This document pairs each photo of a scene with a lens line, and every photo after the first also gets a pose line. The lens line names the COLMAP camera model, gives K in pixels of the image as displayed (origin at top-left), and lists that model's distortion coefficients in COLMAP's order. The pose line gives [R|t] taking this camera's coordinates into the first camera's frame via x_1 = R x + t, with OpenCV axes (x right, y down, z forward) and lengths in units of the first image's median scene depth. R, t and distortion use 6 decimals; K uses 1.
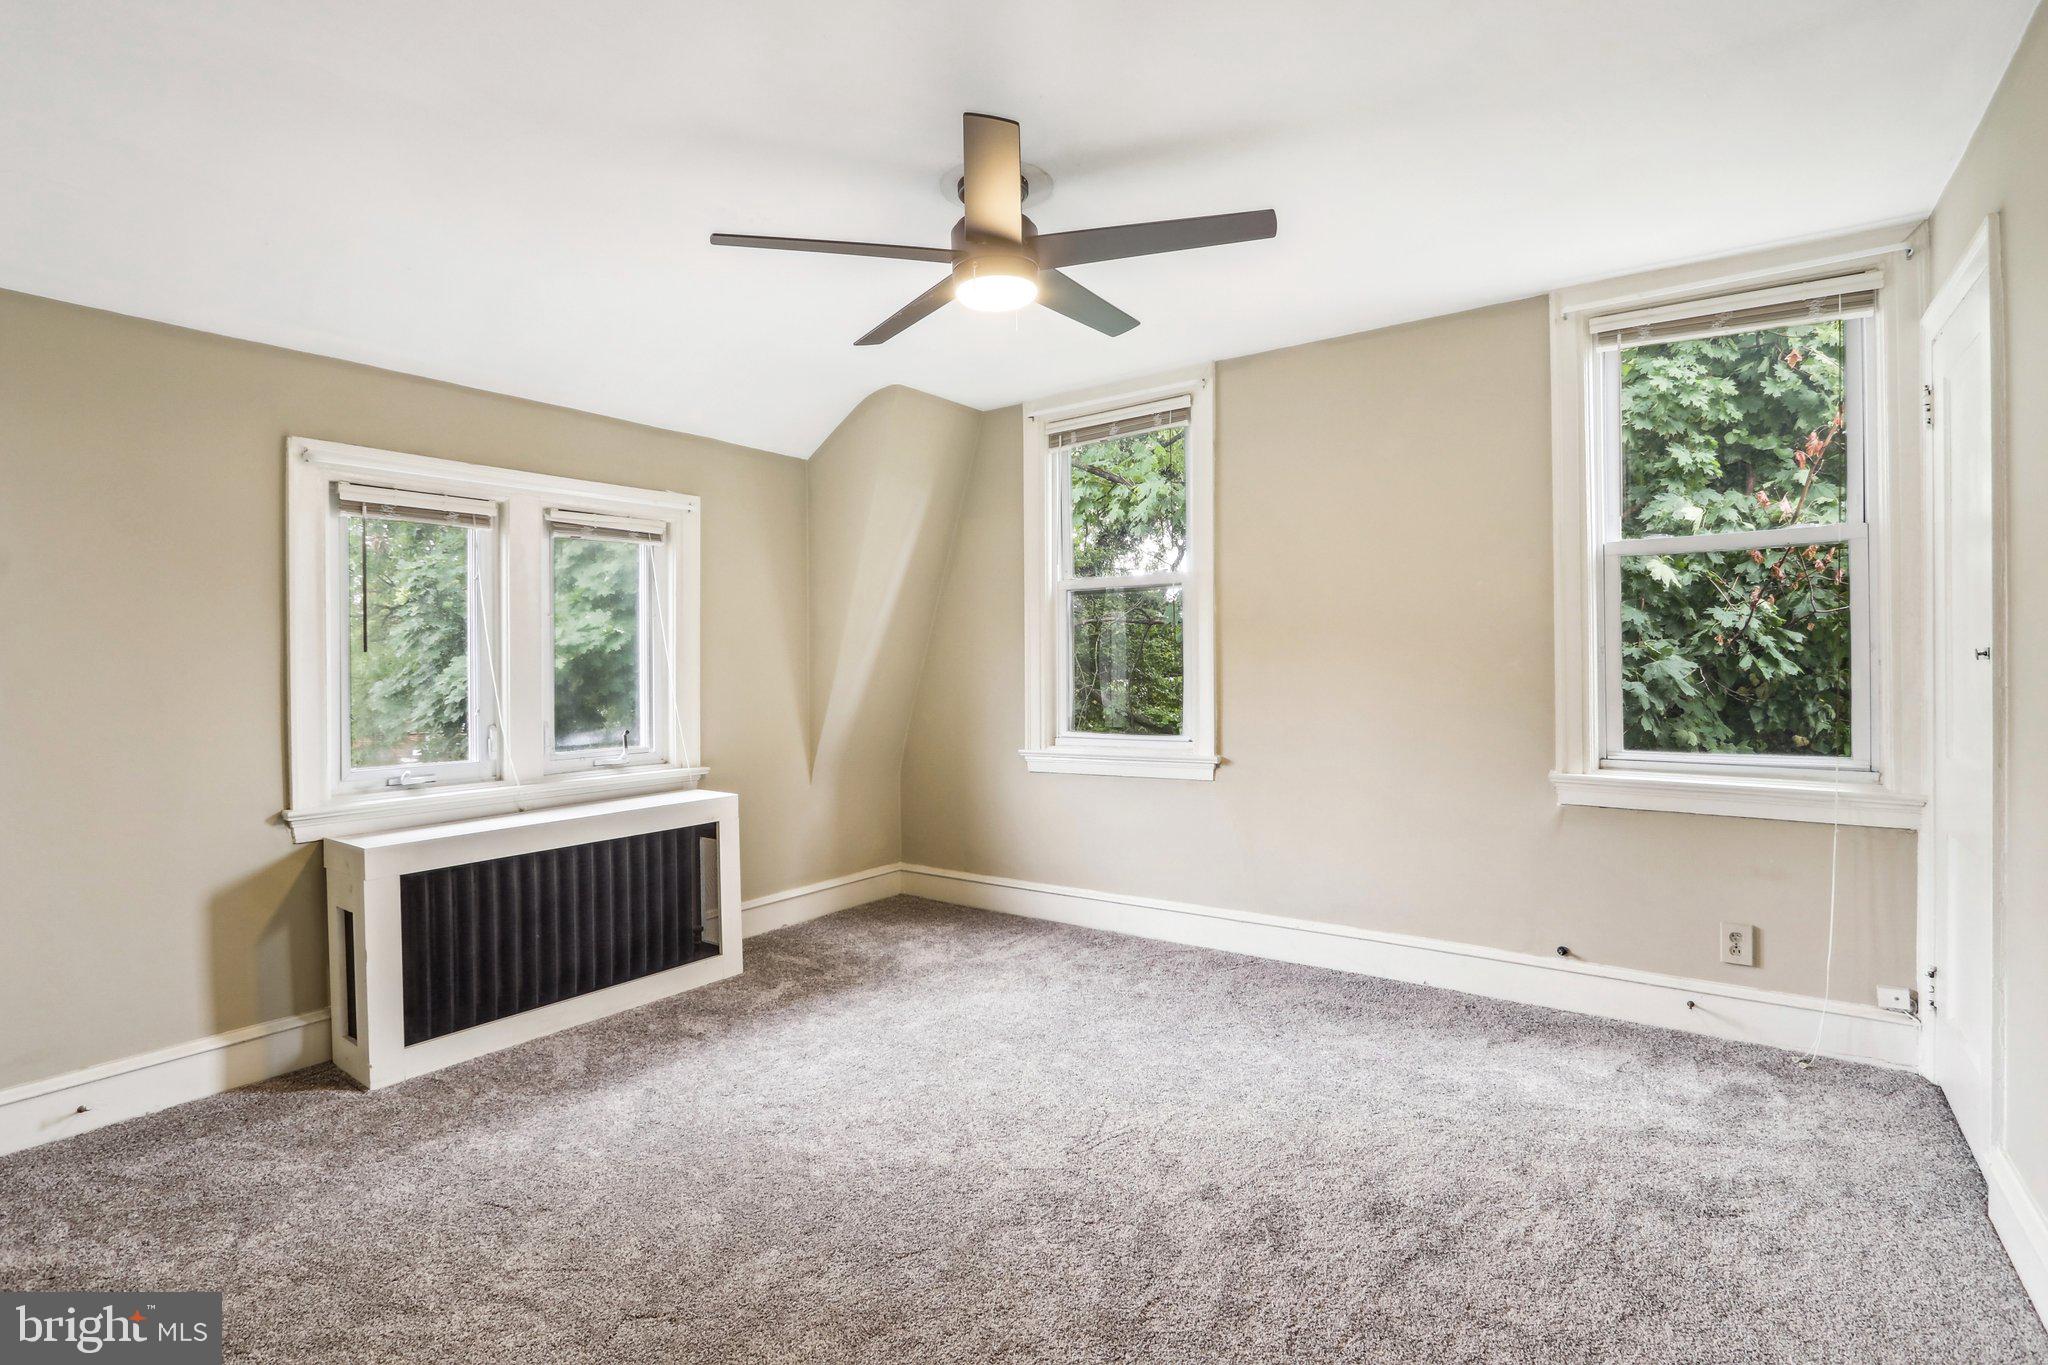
lens RADIAL K [[974.2, 0, 1022.3], [0, 974.2, 674.4], [0, 0, 1]] dist [-0.015577, 0.002361]
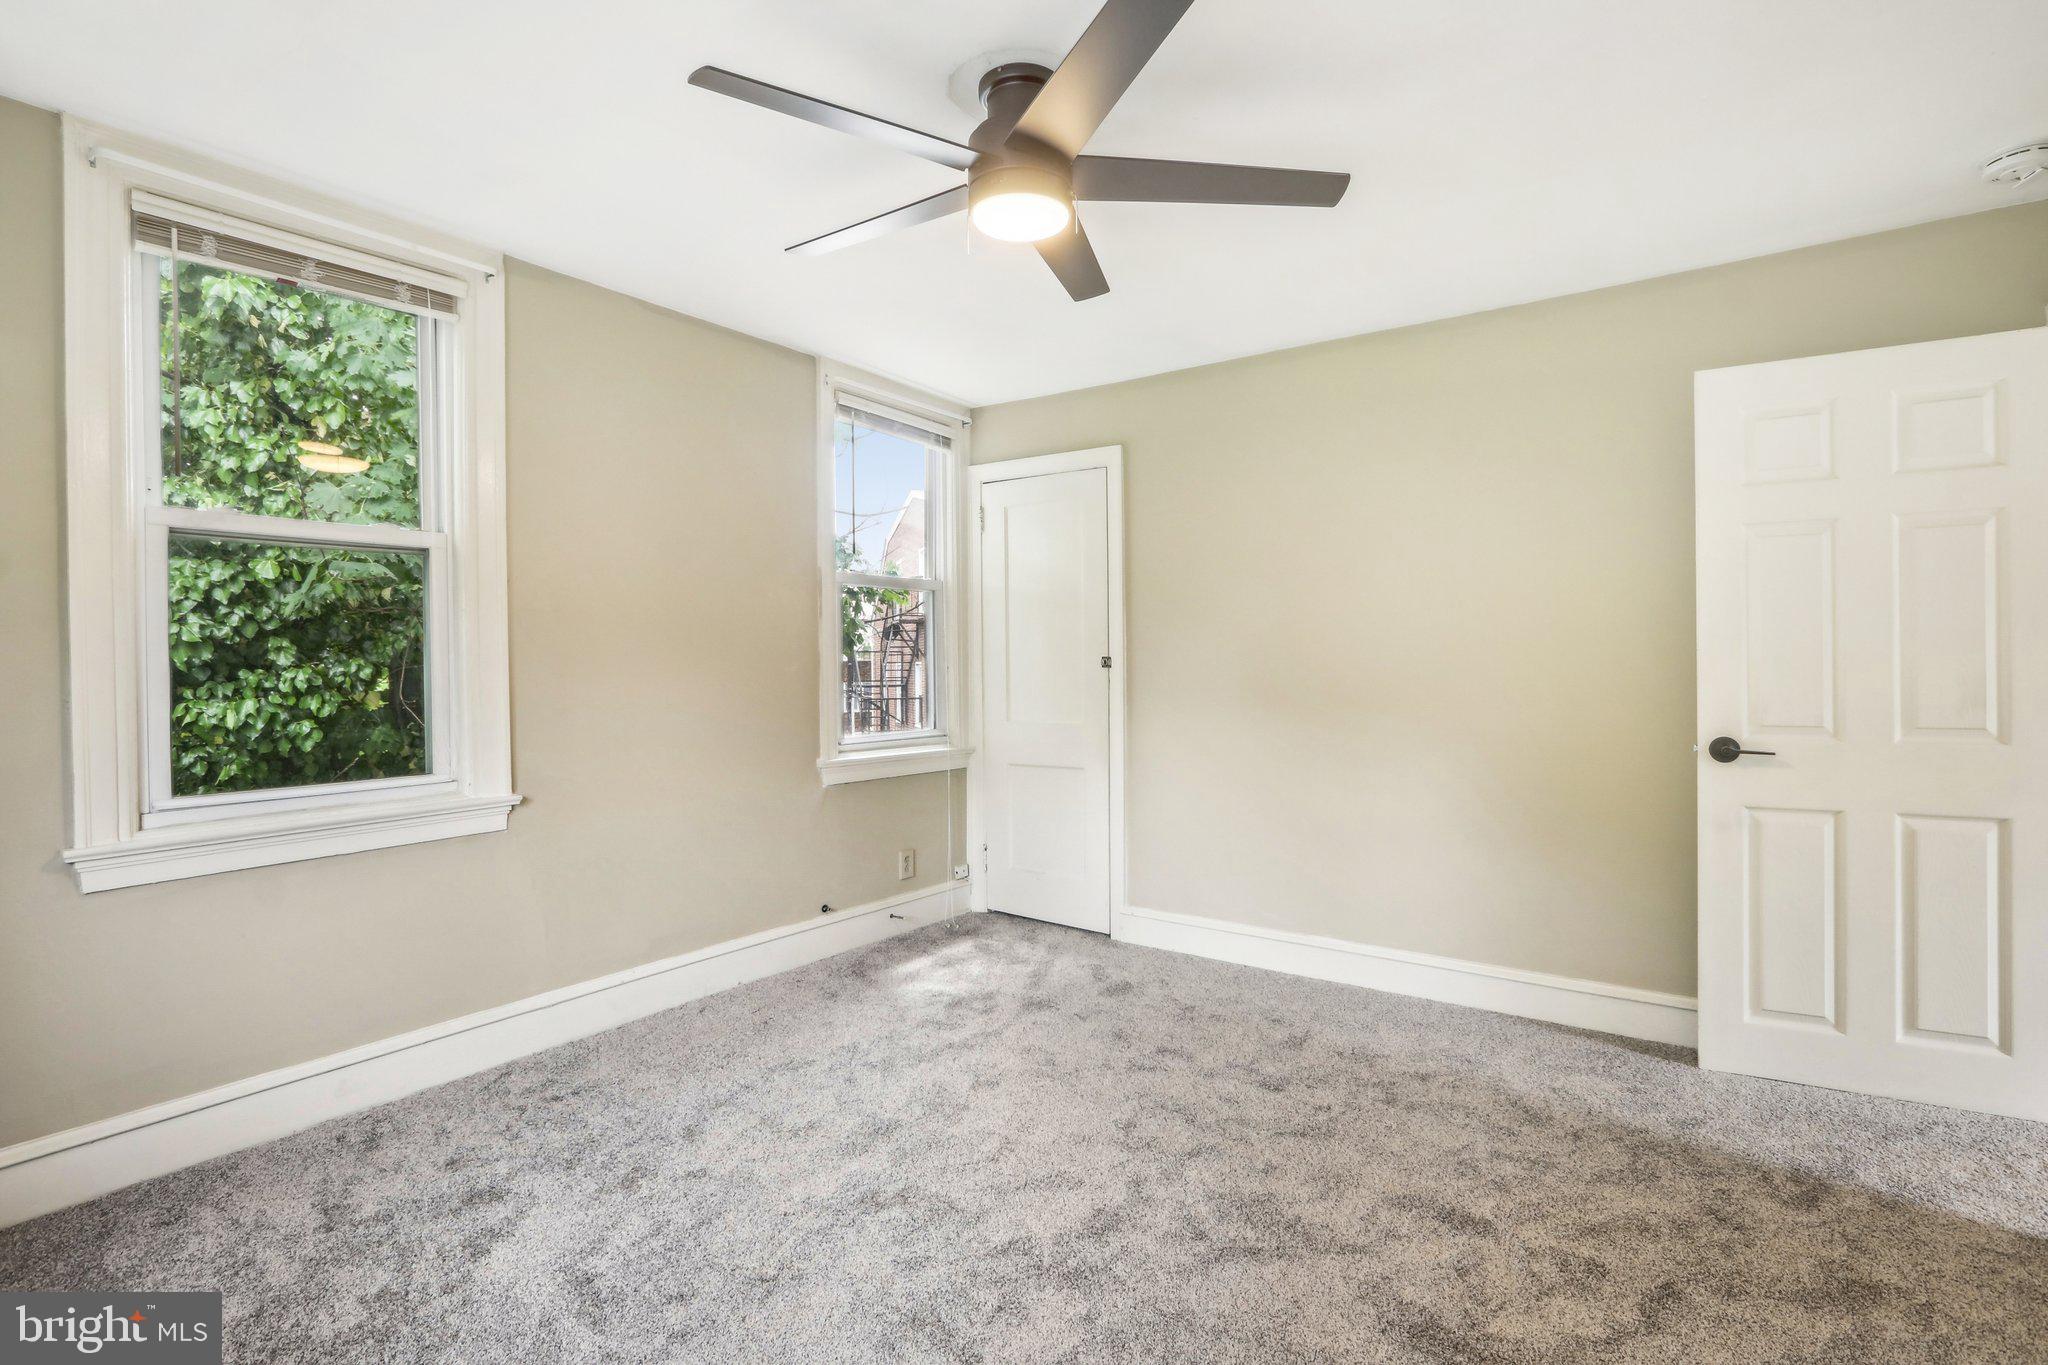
lens RADIAL K [[974.2, 0, 1027.3], [0, 974.2, 673.6], [0, 0, 1]] dist [-0.015577, 0.002361]
pose [[-0.006052, 0.002992, 0.999977, -0.486684], [0.020279, 0.999790, -0.002868, 0.003055], [-0.999776, 0.020261, -0.006111, 0.567427]]
